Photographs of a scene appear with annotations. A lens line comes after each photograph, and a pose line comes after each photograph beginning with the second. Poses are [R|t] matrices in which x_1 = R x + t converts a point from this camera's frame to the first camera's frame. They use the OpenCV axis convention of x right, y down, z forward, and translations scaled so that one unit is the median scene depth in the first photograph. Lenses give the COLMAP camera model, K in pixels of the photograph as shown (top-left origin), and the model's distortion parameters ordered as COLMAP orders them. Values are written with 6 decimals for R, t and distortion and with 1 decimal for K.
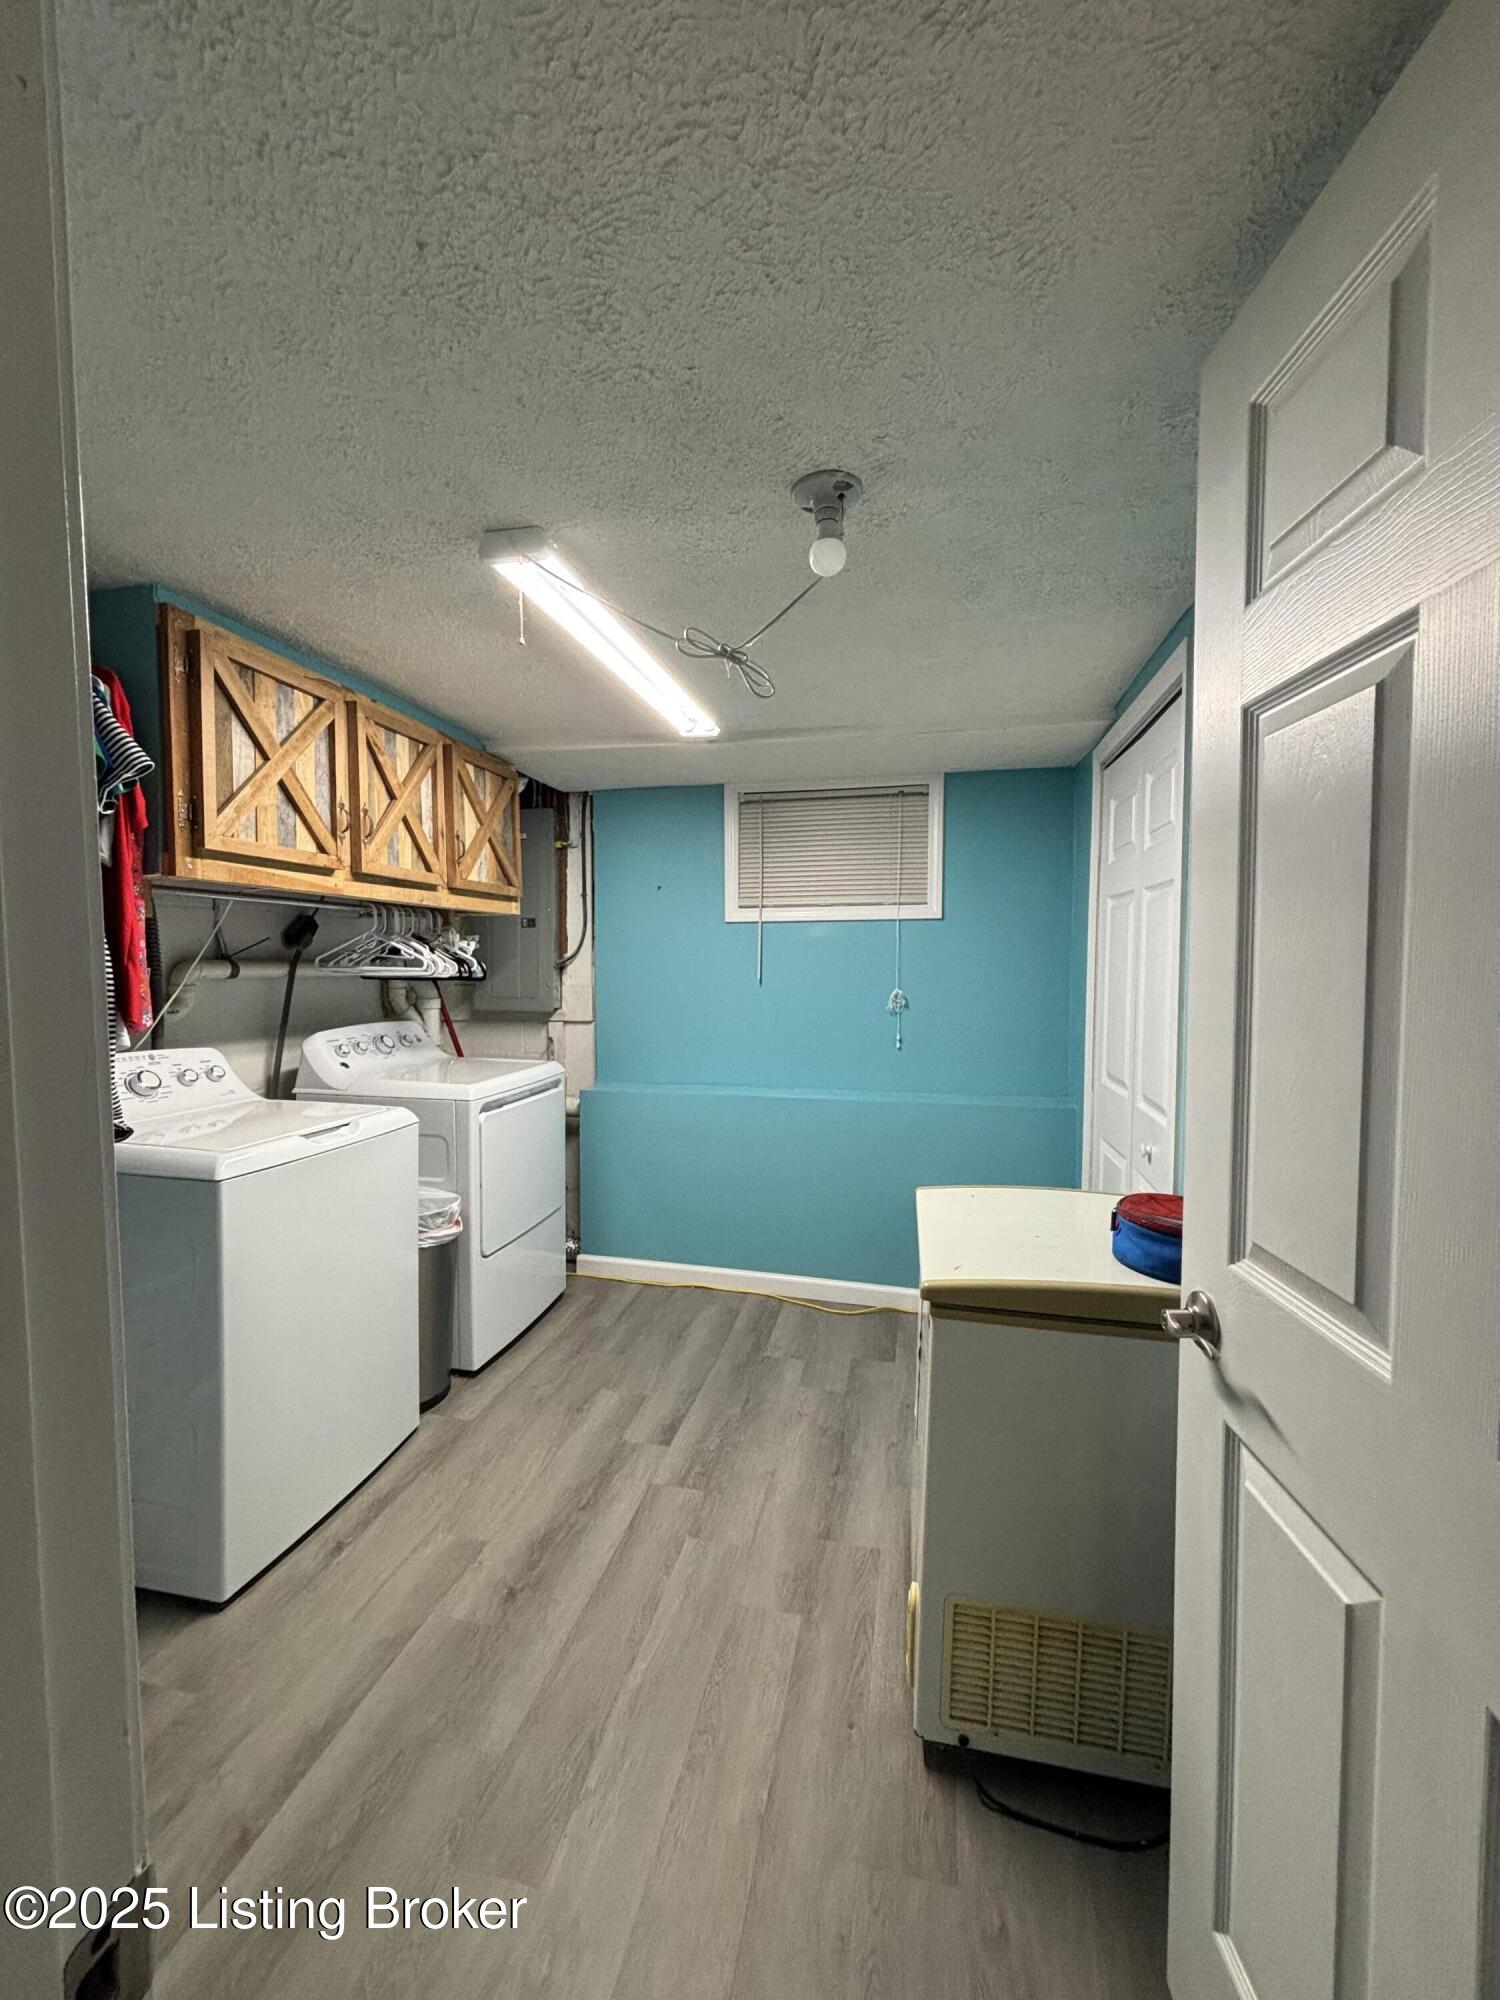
lens RADIAL K [[816.0, 0, 750.0], [0, 816.0, 1000.0], [0, 0, 1]] dist [0.000510, -0.000028]
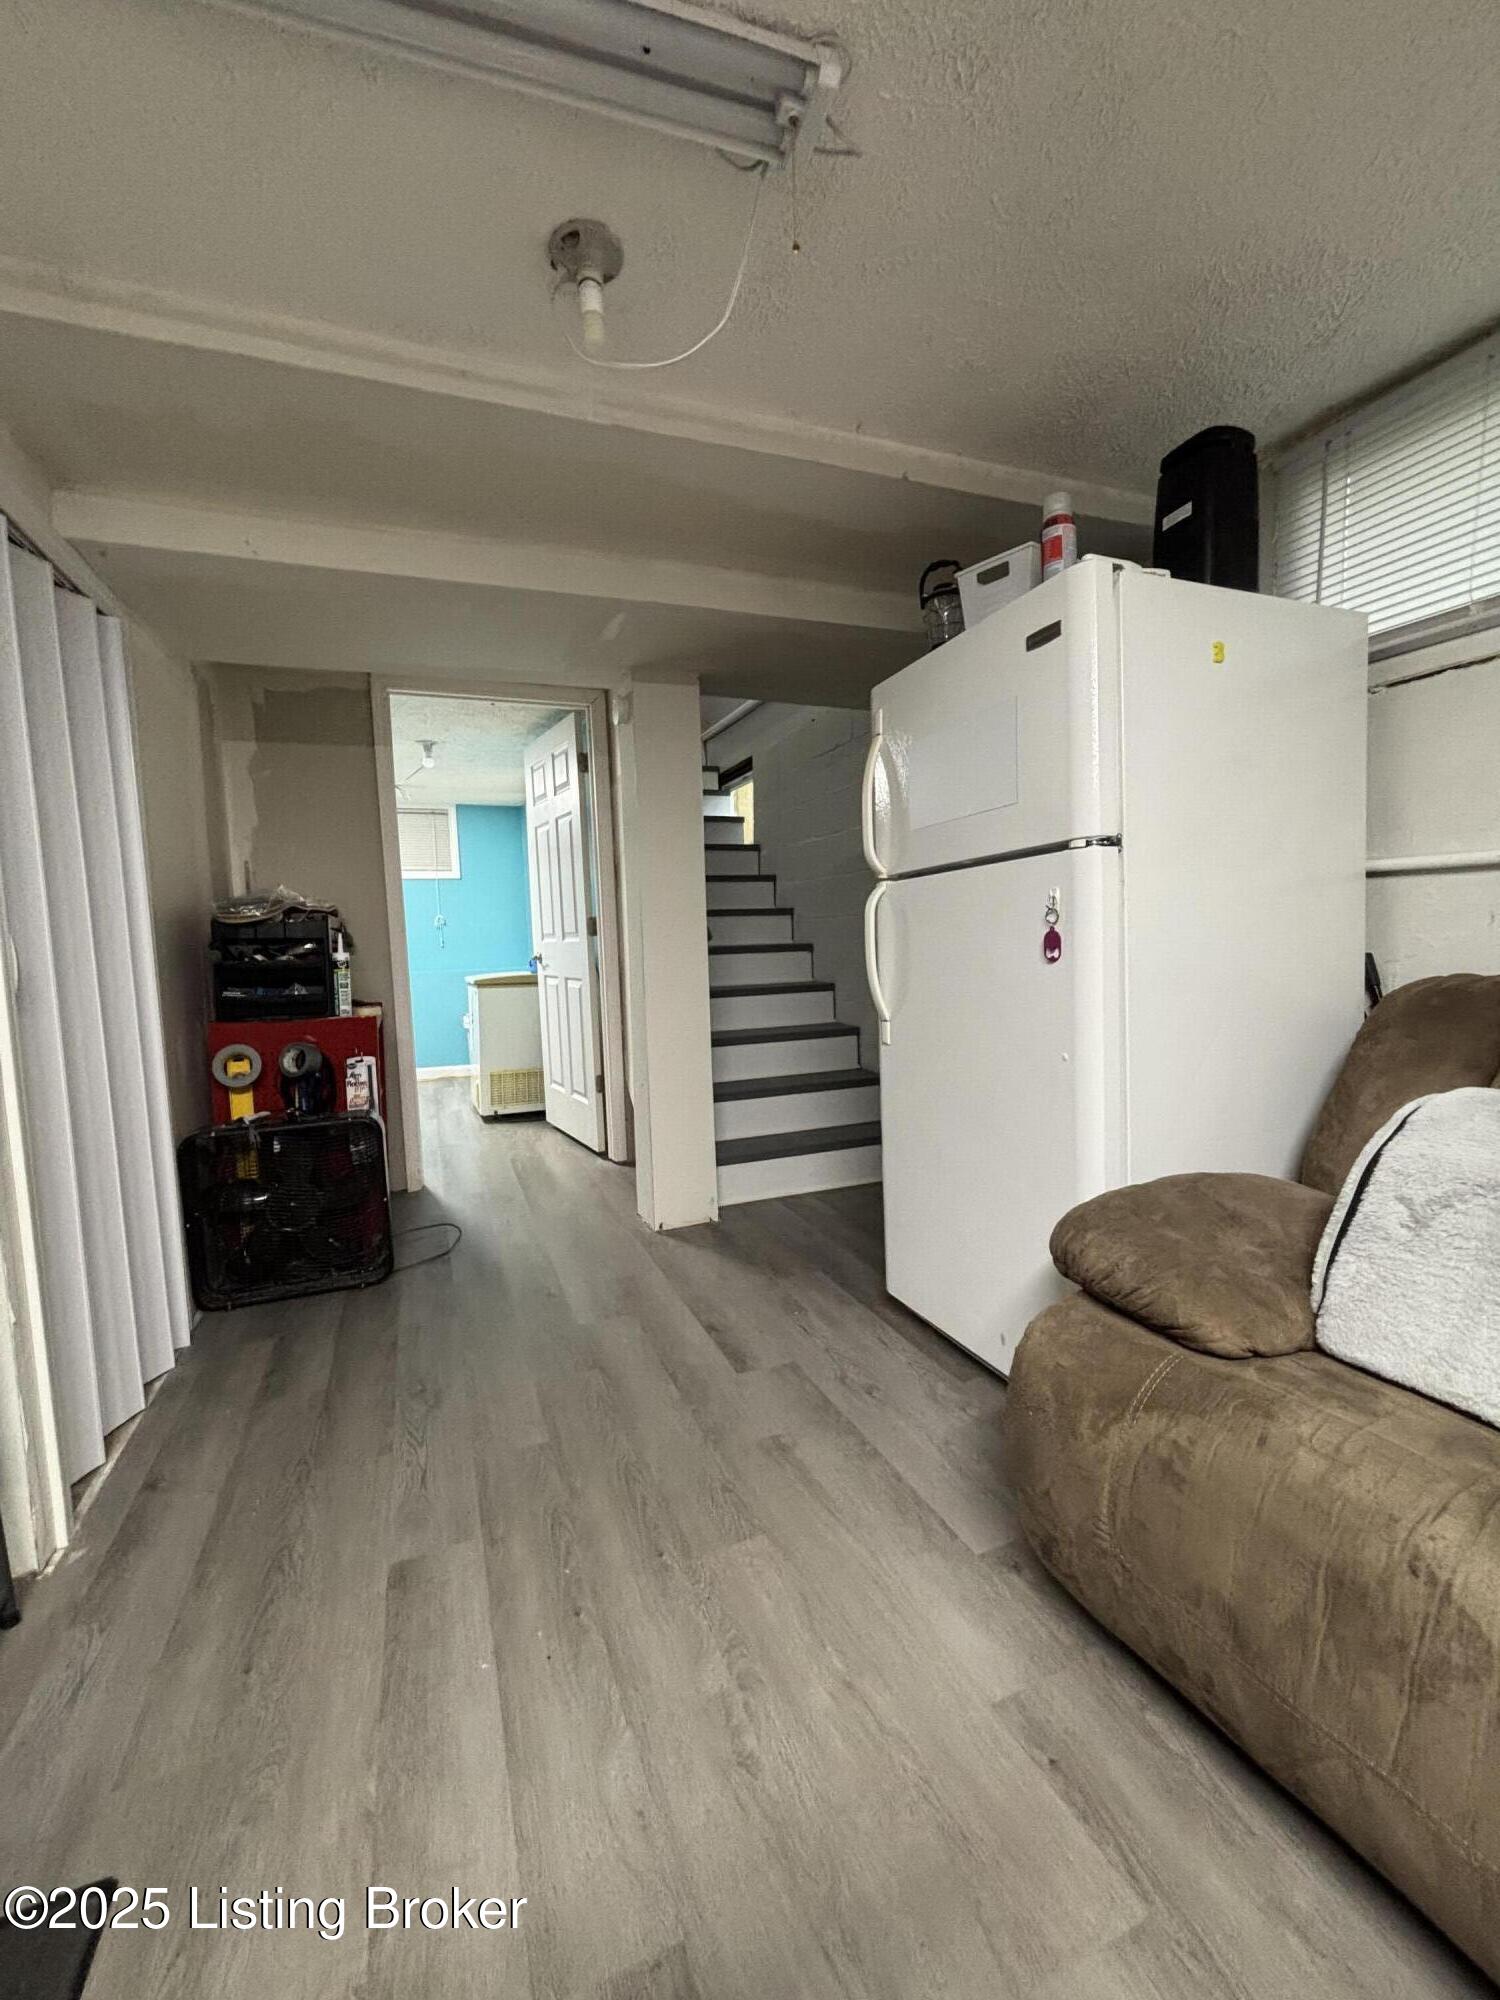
lens RADIAL K [[815.1, 0, 745.5], [0, 815.1, 992.2], [0, 0, 1]] dist [-0.000363, -0.000191]
pose [[0.829922, -0.078760, 0.552292, -0.710494], [0.070791, 0.996849, 0.035779, 0.360444], [-0.553370, 0.009404, 0.832882, -2.392073]]
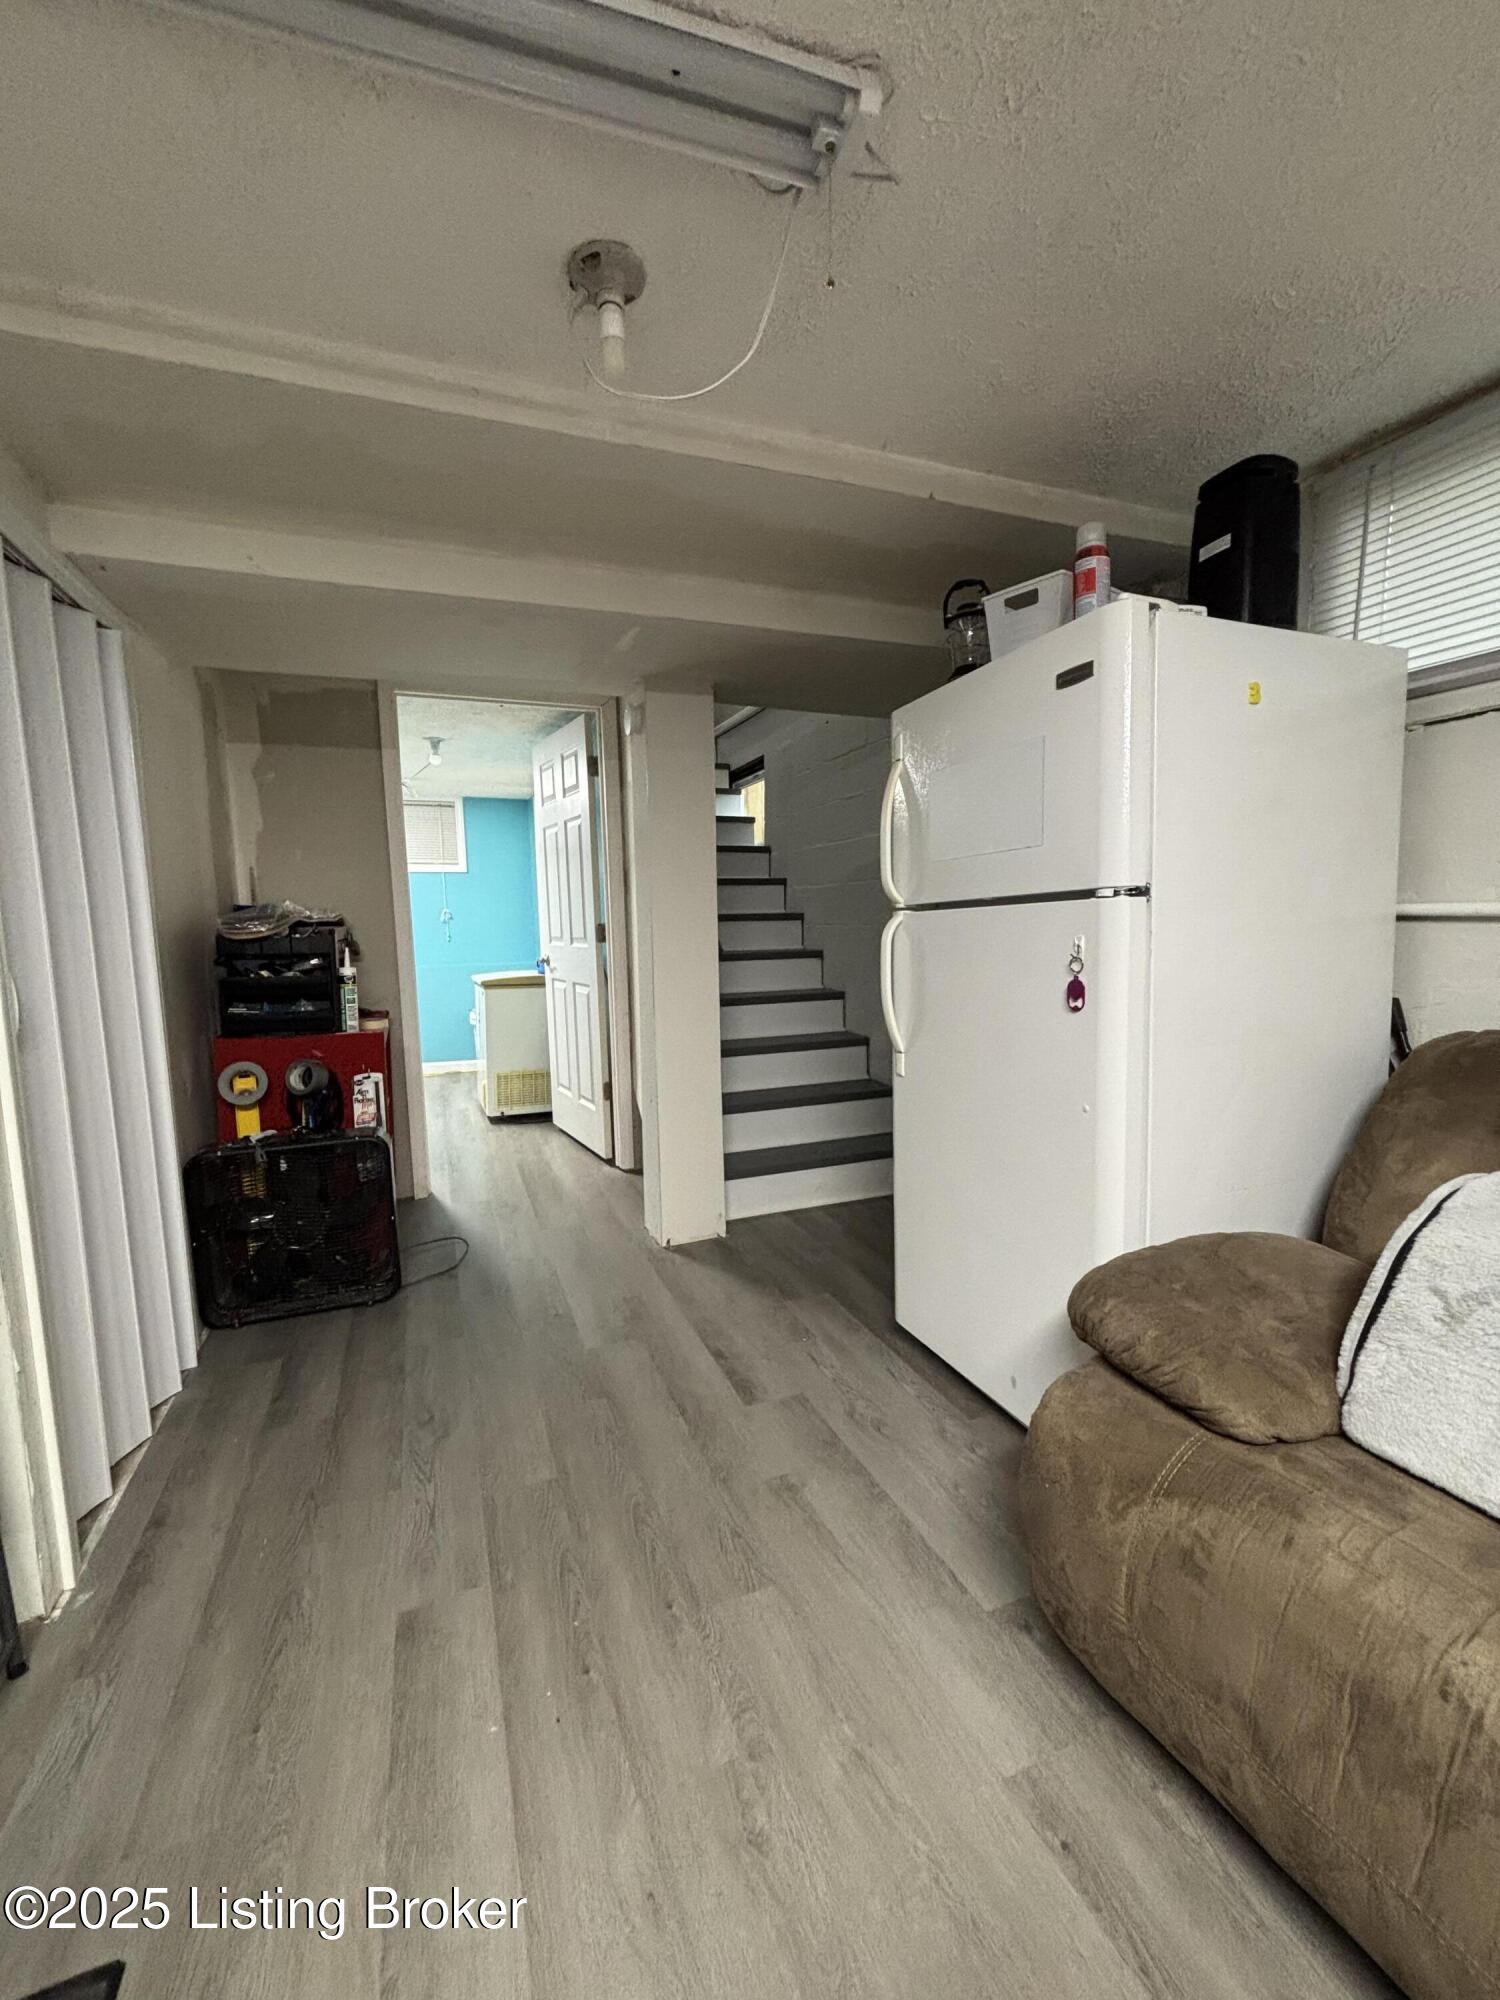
lens RADIAL K [[816.0, 0, 750.0], [0, 816.0, 1000.0], [0, 0, 1]] dist [0.000510, -0.000028]
pose [[0.831638, -0.082620, 0.549138, -0.704410], [0.057511, 0.996367, 0.062809, 0.285469], [-0.552332, -0.020653, 0.833368, -2.367936]]
